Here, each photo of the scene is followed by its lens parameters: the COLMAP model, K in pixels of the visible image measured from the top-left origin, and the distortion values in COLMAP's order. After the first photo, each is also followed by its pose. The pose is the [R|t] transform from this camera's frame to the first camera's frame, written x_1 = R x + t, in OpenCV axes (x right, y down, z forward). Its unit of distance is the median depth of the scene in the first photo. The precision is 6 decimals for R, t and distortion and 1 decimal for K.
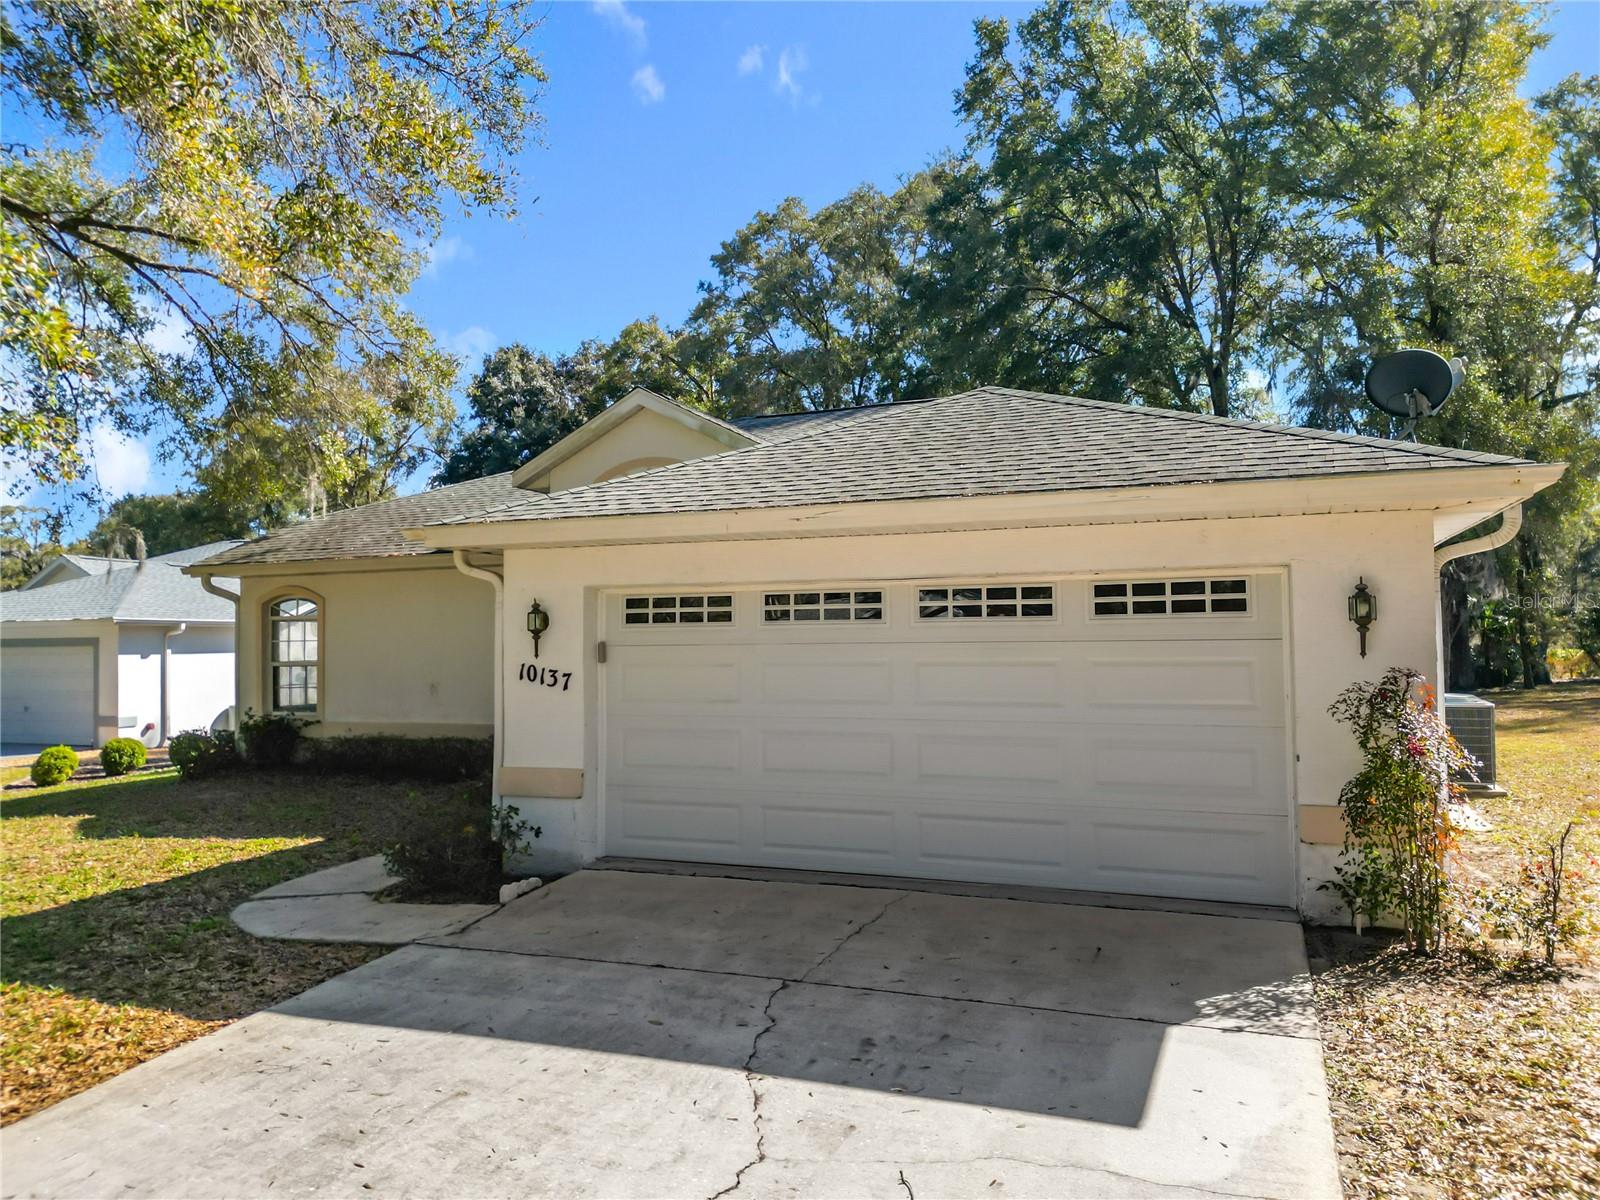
lens RADIAL K [[1102.1, 0, 807.3], [0, 1102.1, 605.0], [0, 0, 1]] dist [0.068254, -0.055685]
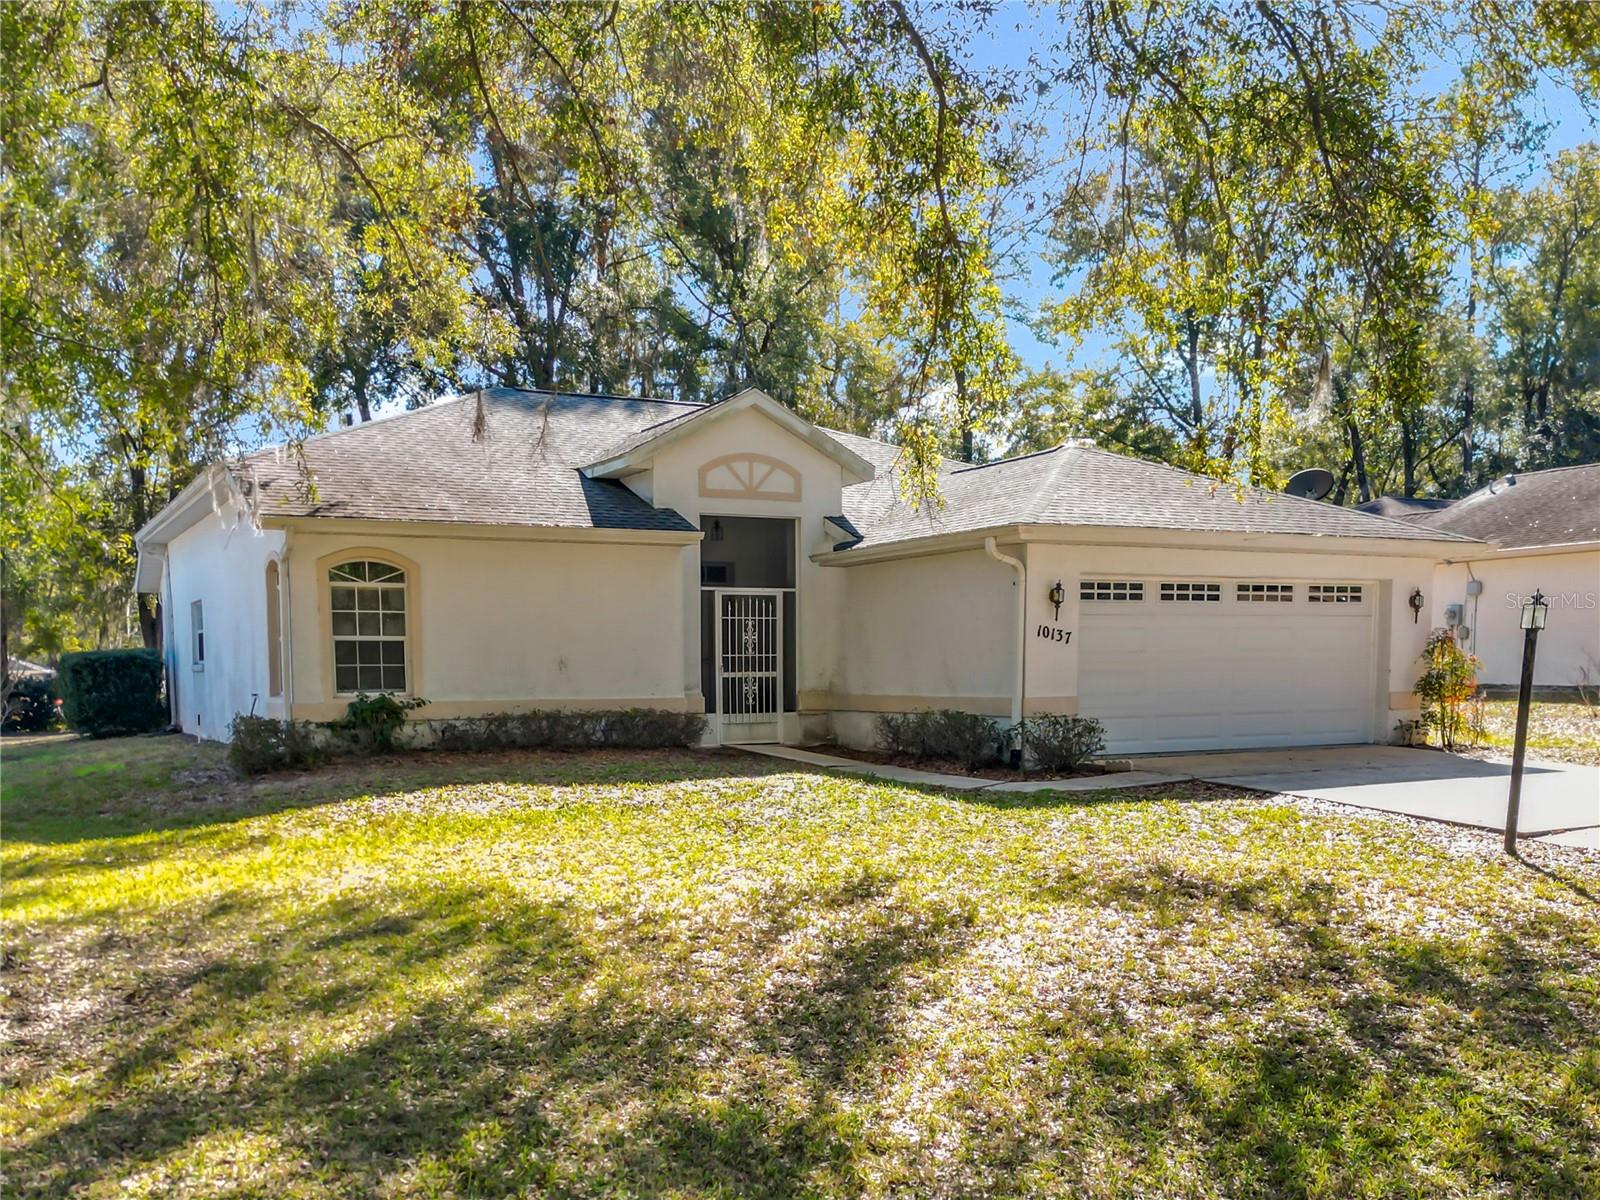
lens RADIAL K [[1451.5, 0, 731.3], [0, 1451.5, 813.9], [0, 0, 1]] dist [0.072019, -0.004472]
pose [[0.672864, -0.067977, 0.736636, -1.196340], [-0.023700, 0.993277, 0.113308, 0.056605], [-0.739386, -0.093699, 0.666730, 0.008979]]
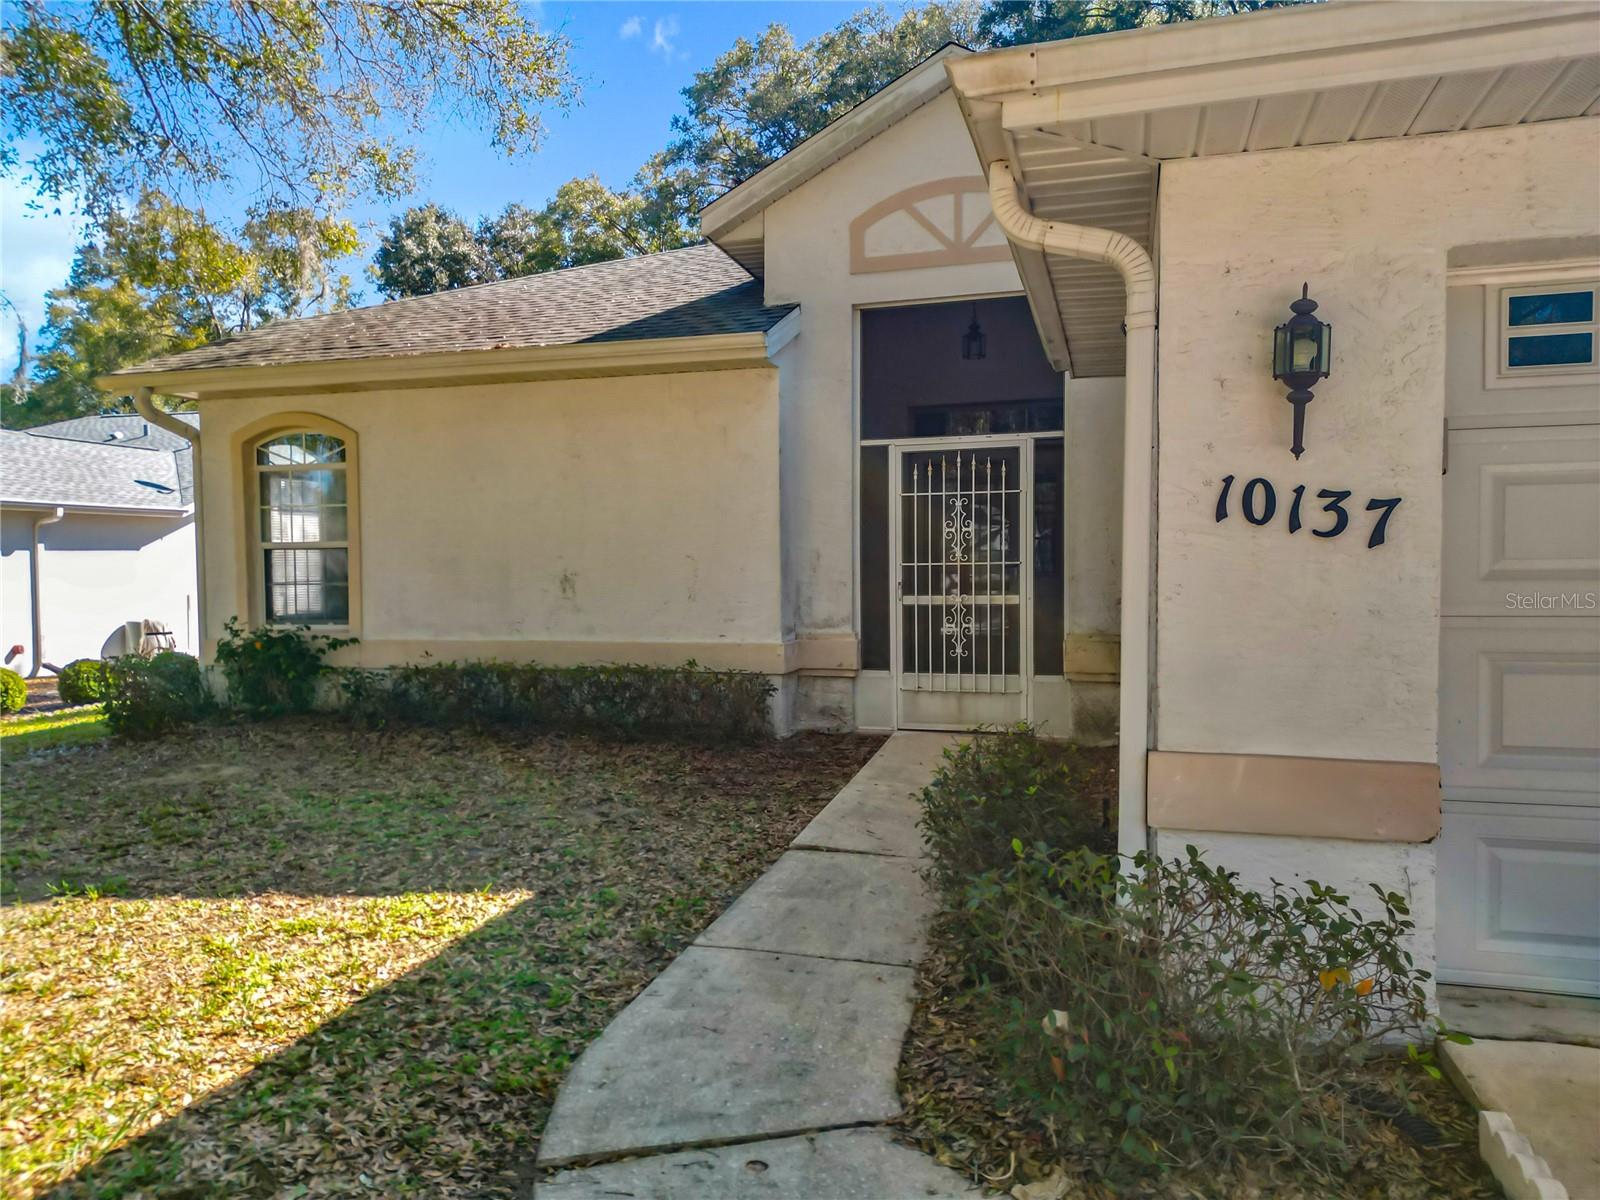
lens RADIAL K [[1102.1, 0, 807.3], [0, 1102.1, 605.0], [0, 0, 1]] dist [0.068254, -0.055685]
pose [[0.994818, -0.005187, 0.101538, -0.267874], [-0.002399, 0.997223, 0.074439, 0.042403], [-0.101642, -0.074297, 0.992043, 0.399911]]
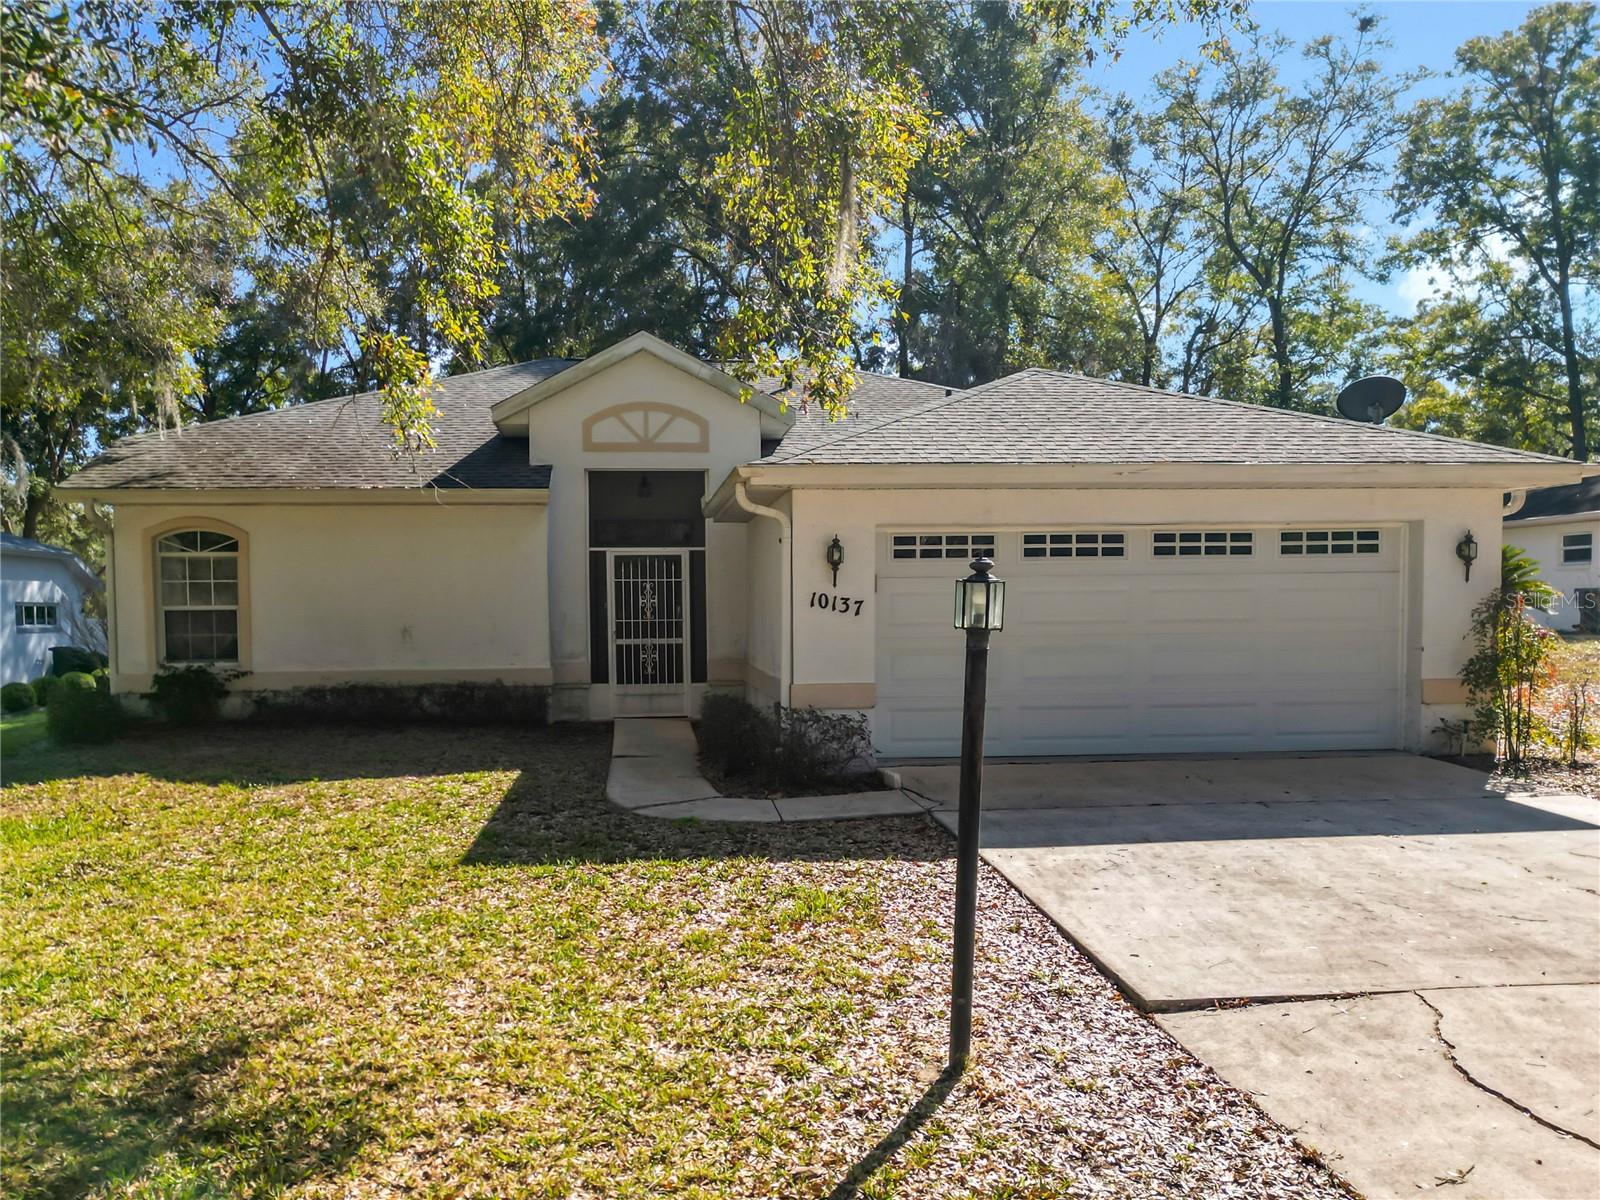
lens RADIAL K [[1194.5, 0, 728.8], [0, 1194.5, 659.2], [0, 0, 1]] dist [0.071014, -0.072201]
pose [[0.897486, -0.017048, 0.440714, -0.537456], [-0.013911, 0.997661, 0.066920, 0.025282], [-0.440824, -0.066190, 0.895150, -0.030200]]
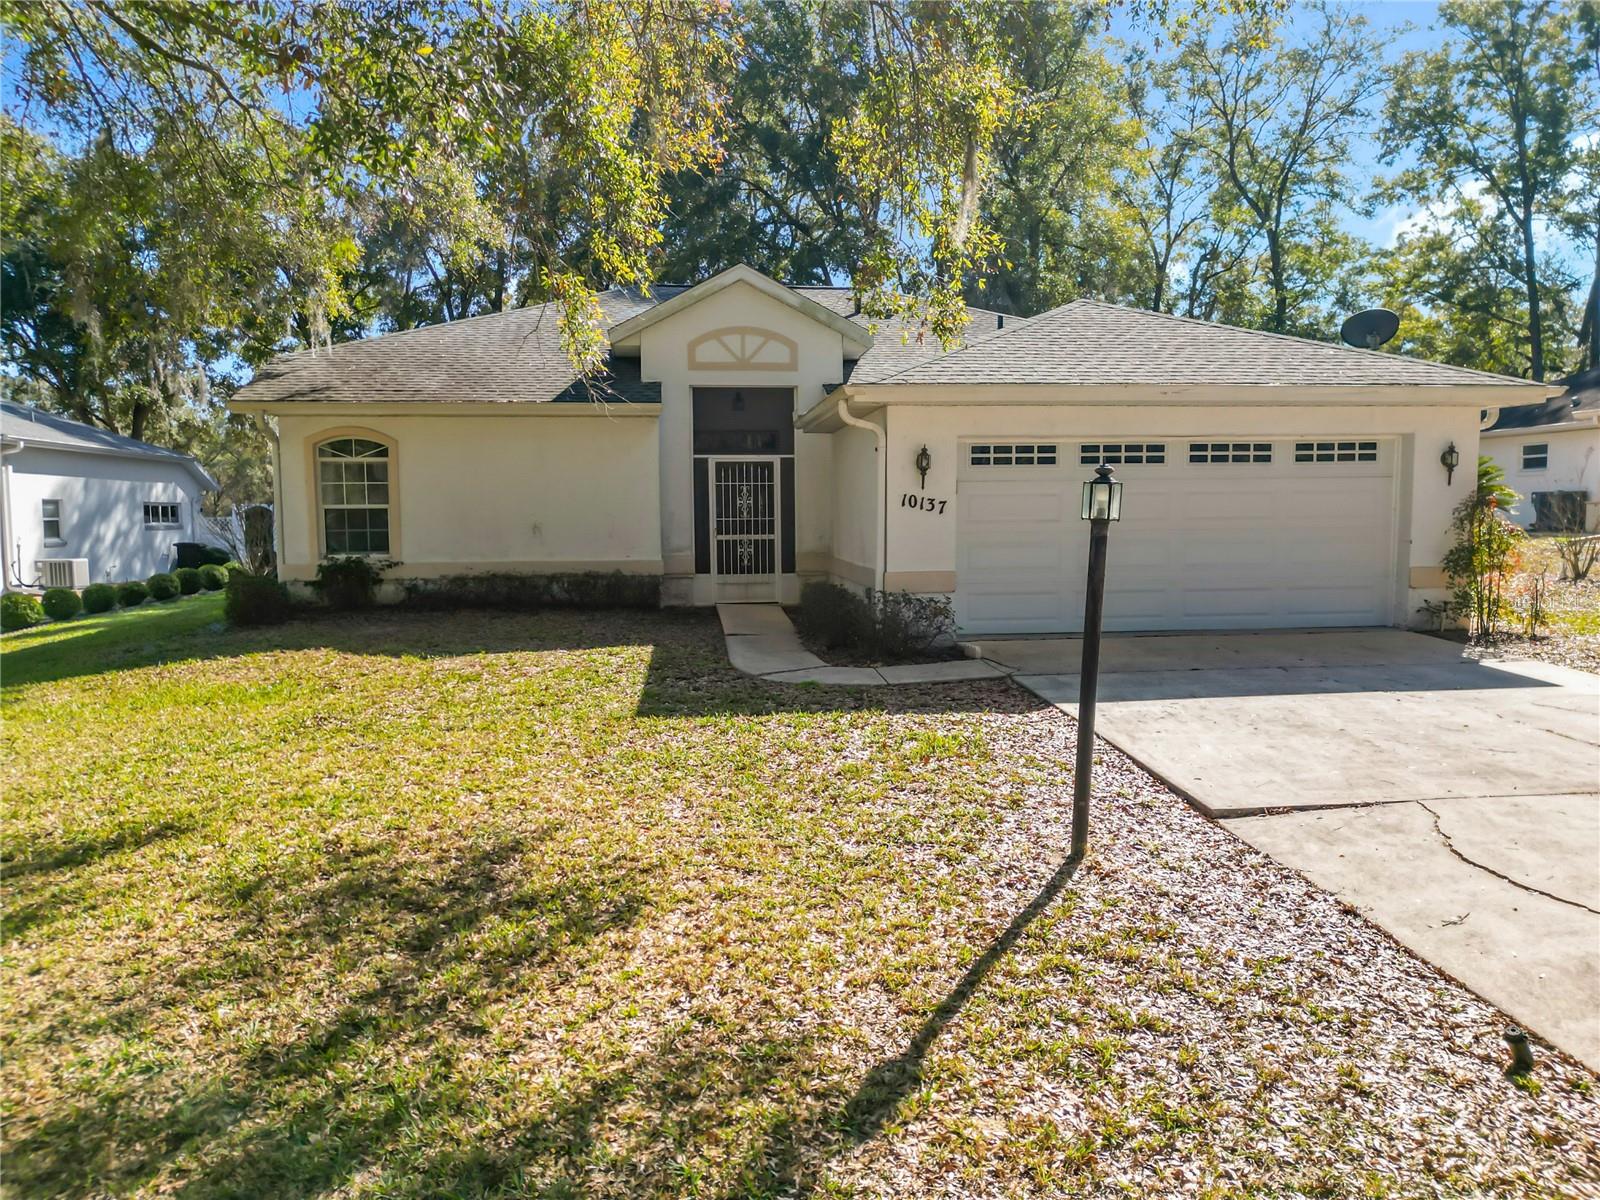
lens RADIAL K [[1090.3, 0, 800.0], [0, 1090.3, 600.0], [0, 0, 1]] dist [0.074563, -0.076893]
pose [[0.884189, -0.035222, 0.465799, -0.605565], [-0.016096, 0.994264, 0.105736, 0.026839], [-0.466851, -0.100988, 0.878551, -0.060563]]
